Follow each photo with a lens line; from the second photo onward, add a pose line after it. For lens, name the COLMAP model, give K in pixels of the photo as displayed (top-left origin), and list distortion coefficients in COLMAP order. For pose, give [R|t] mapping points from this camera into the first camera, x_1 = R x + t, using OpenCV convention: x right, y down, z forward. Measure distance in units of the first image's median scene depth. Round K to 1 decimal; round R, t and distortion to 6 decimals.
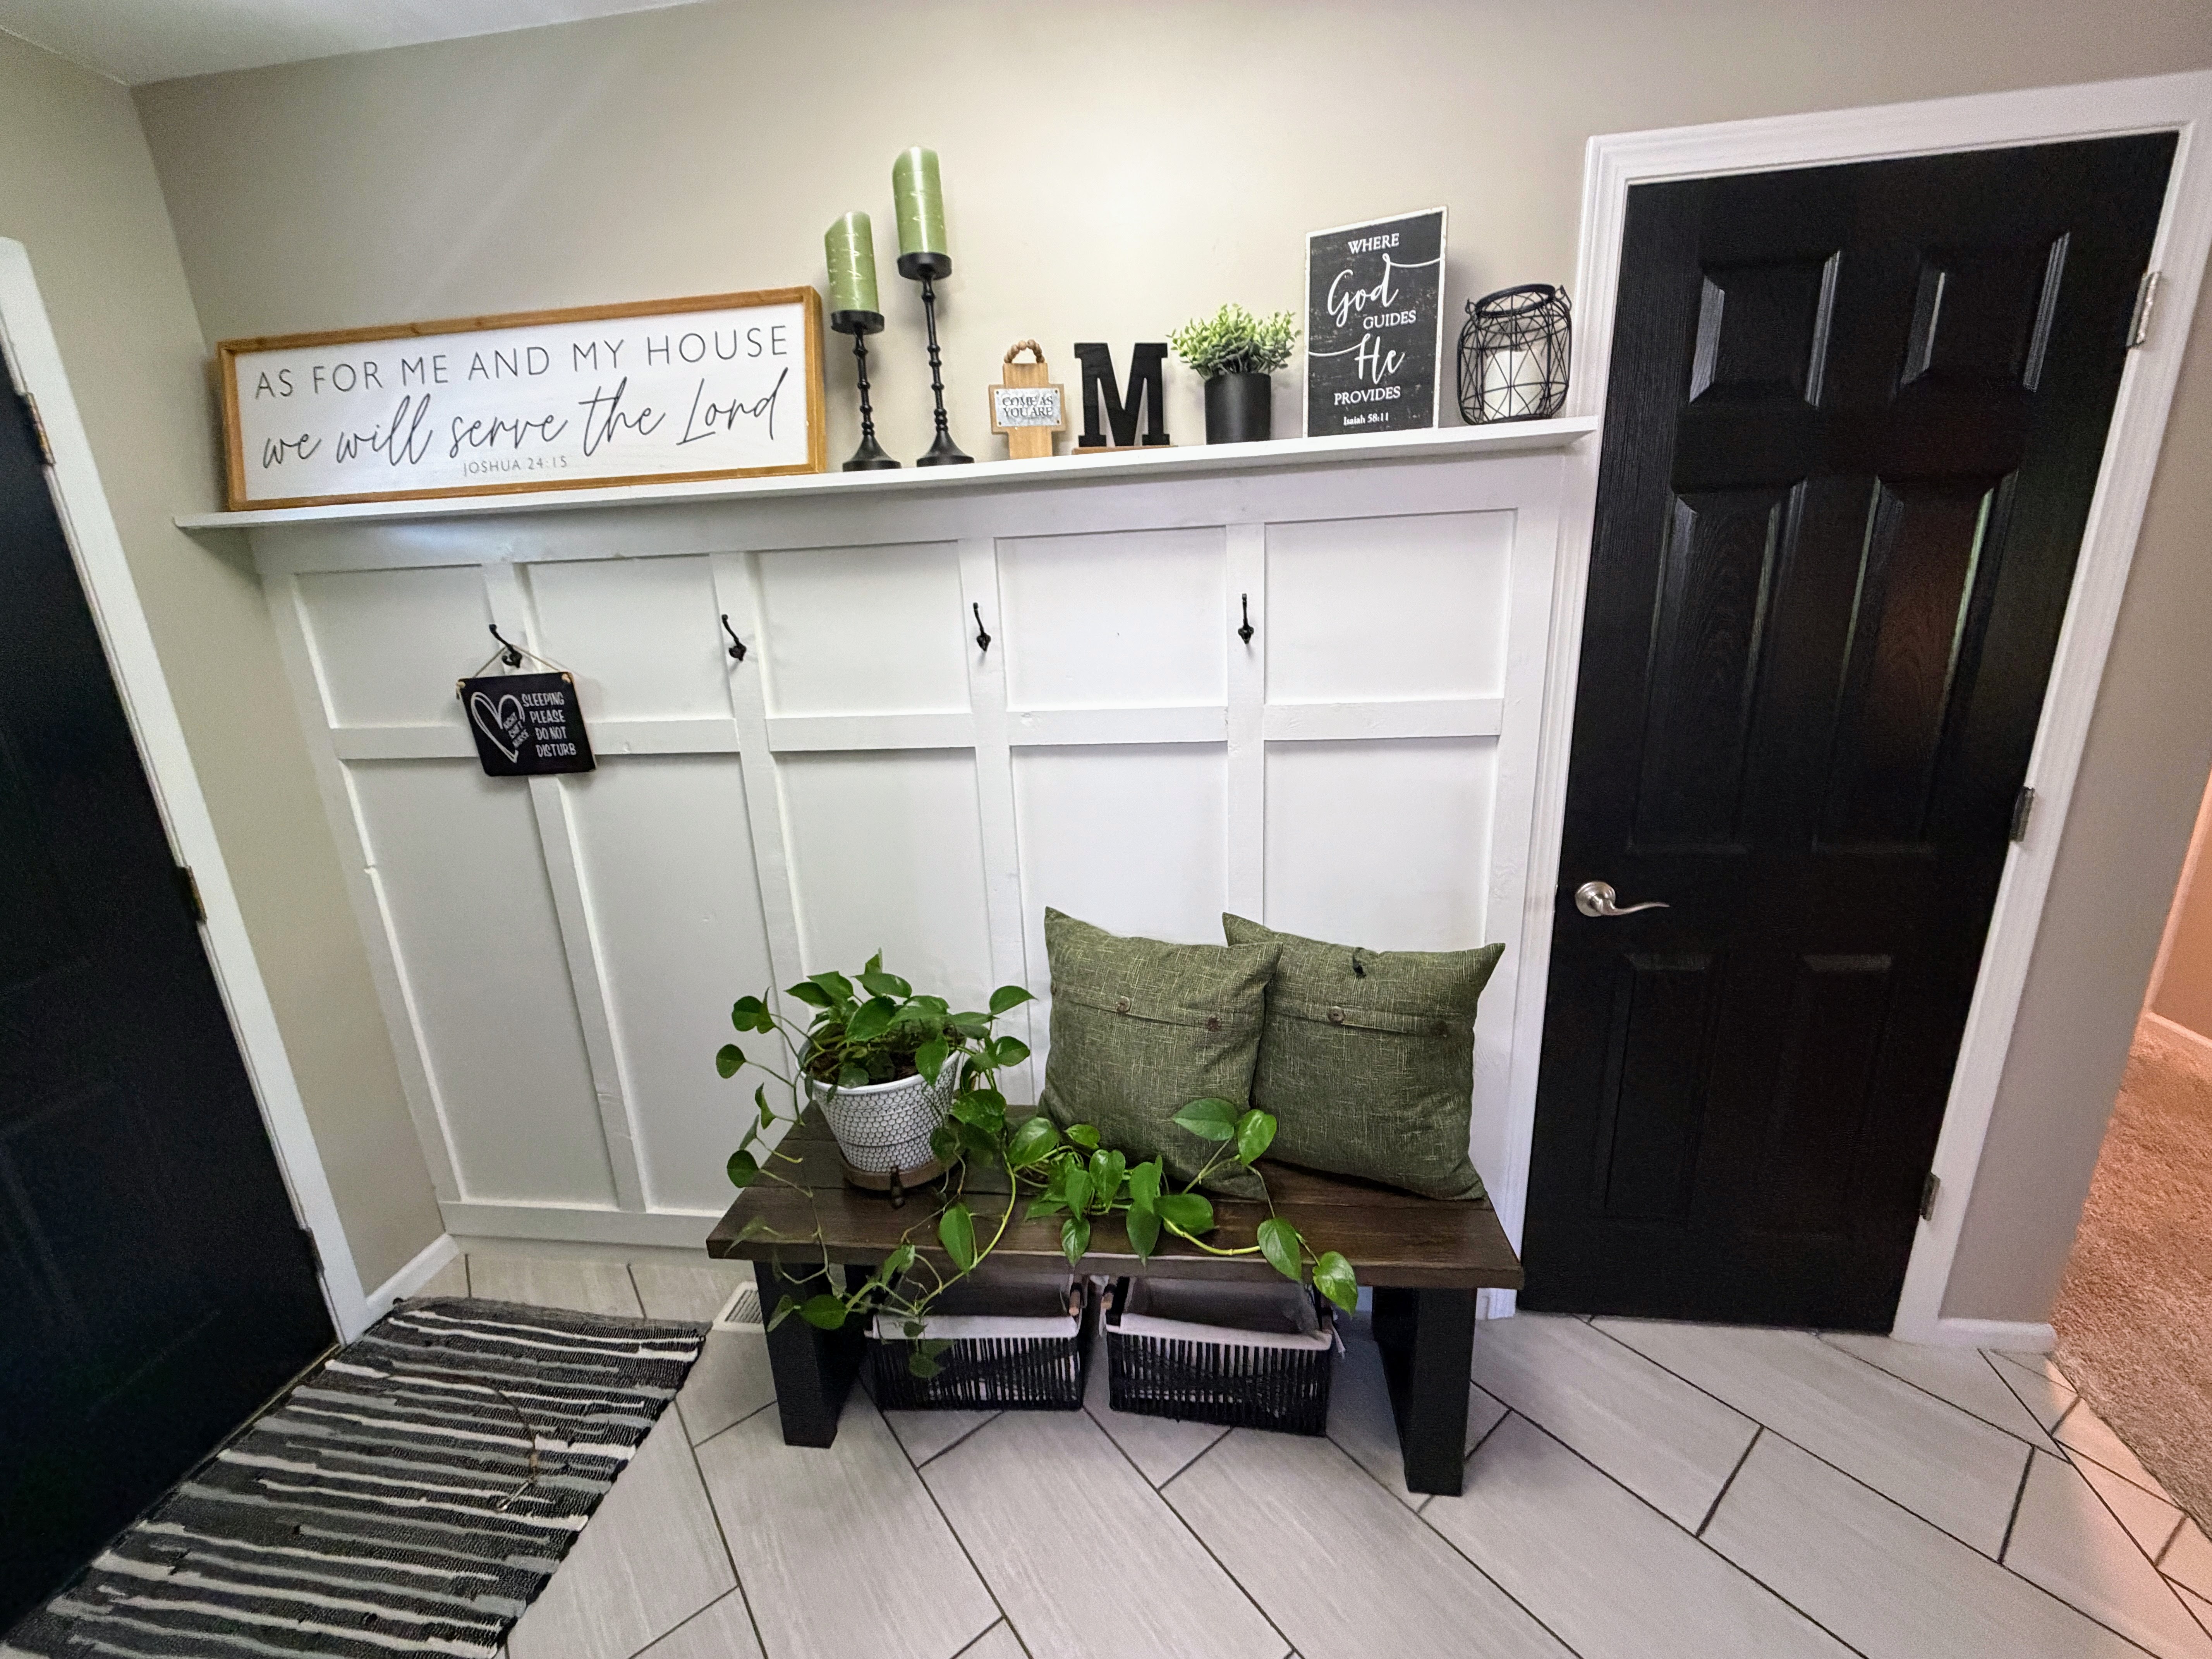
lens RADIAL K [[872.8, 0, 1112.3], [0, 872.8, 834.9], [0, 0, 1]] dist [0.000097, 0.000397]
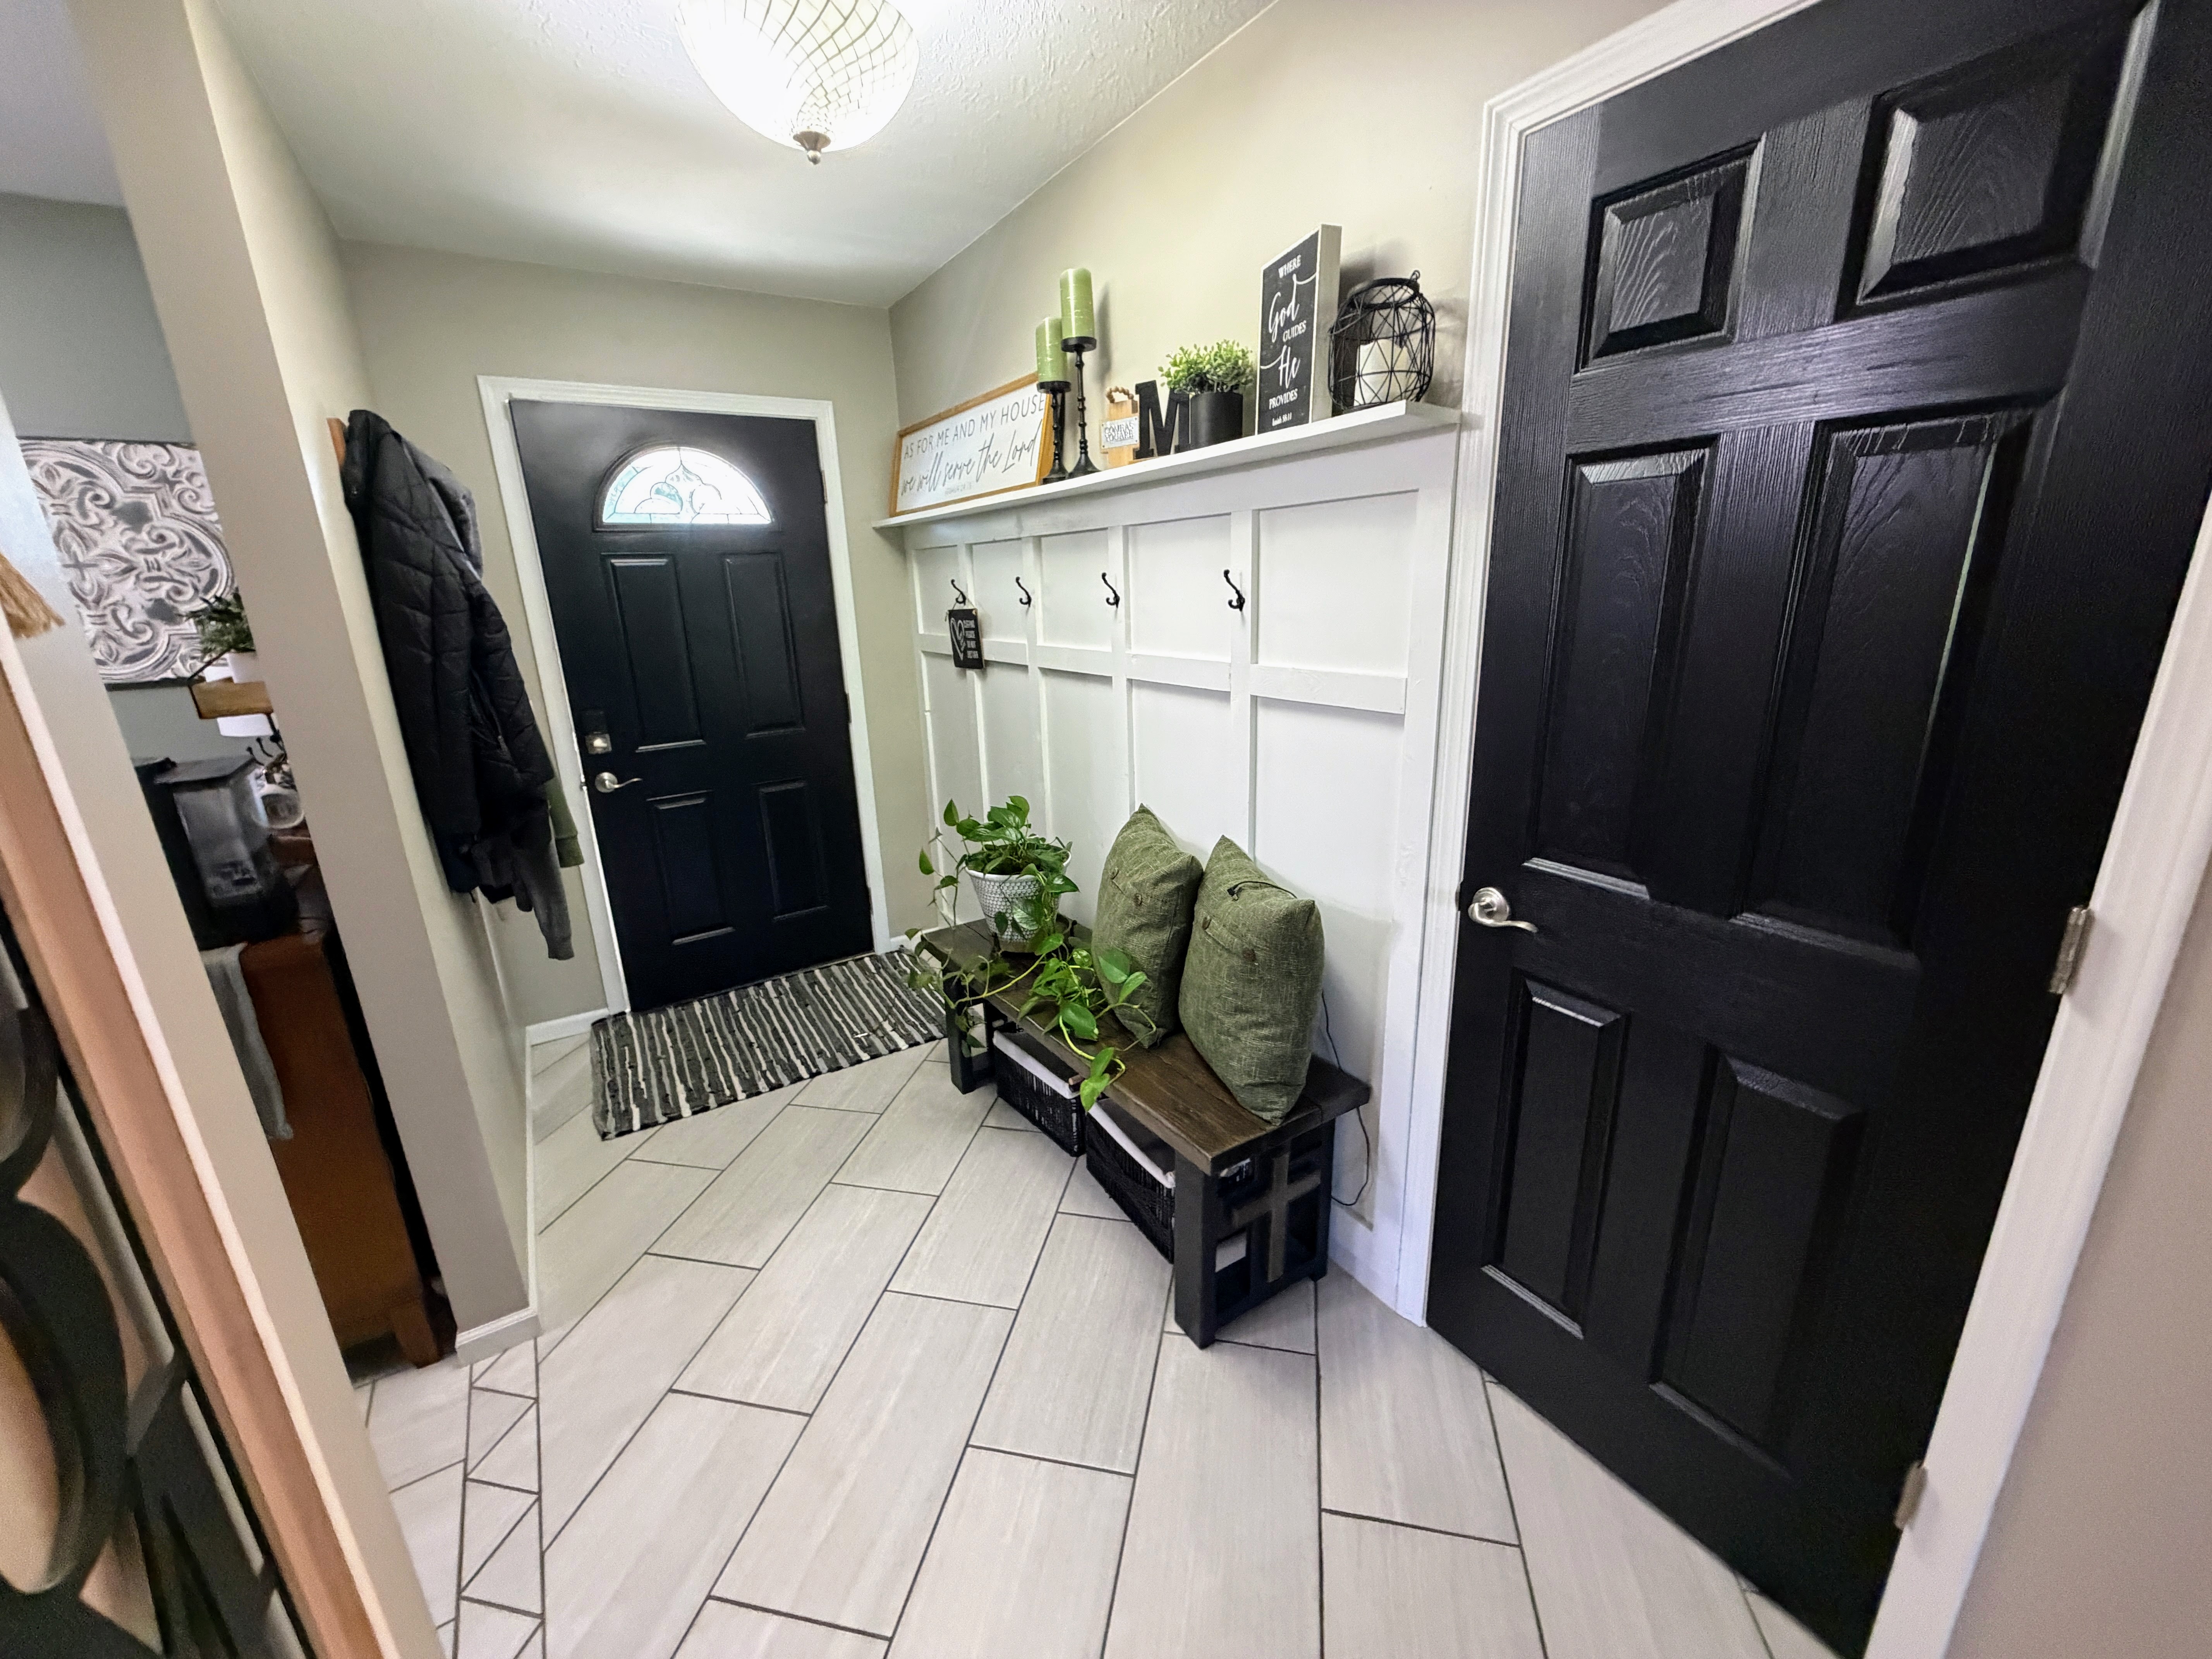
lens RADIAL K [[875.6, 0, 1106.0], [0, 875.6, 829.5], [0, 0, 1]] dist [-0.000742, -0.000061]
pose [[0.645997, 0.231115, -0.727512, 0.980740], [-0.198450, 0.971141, 0.132297, -0.049978], [0.737093, 0.058911, 0.673219, 0.070786]]
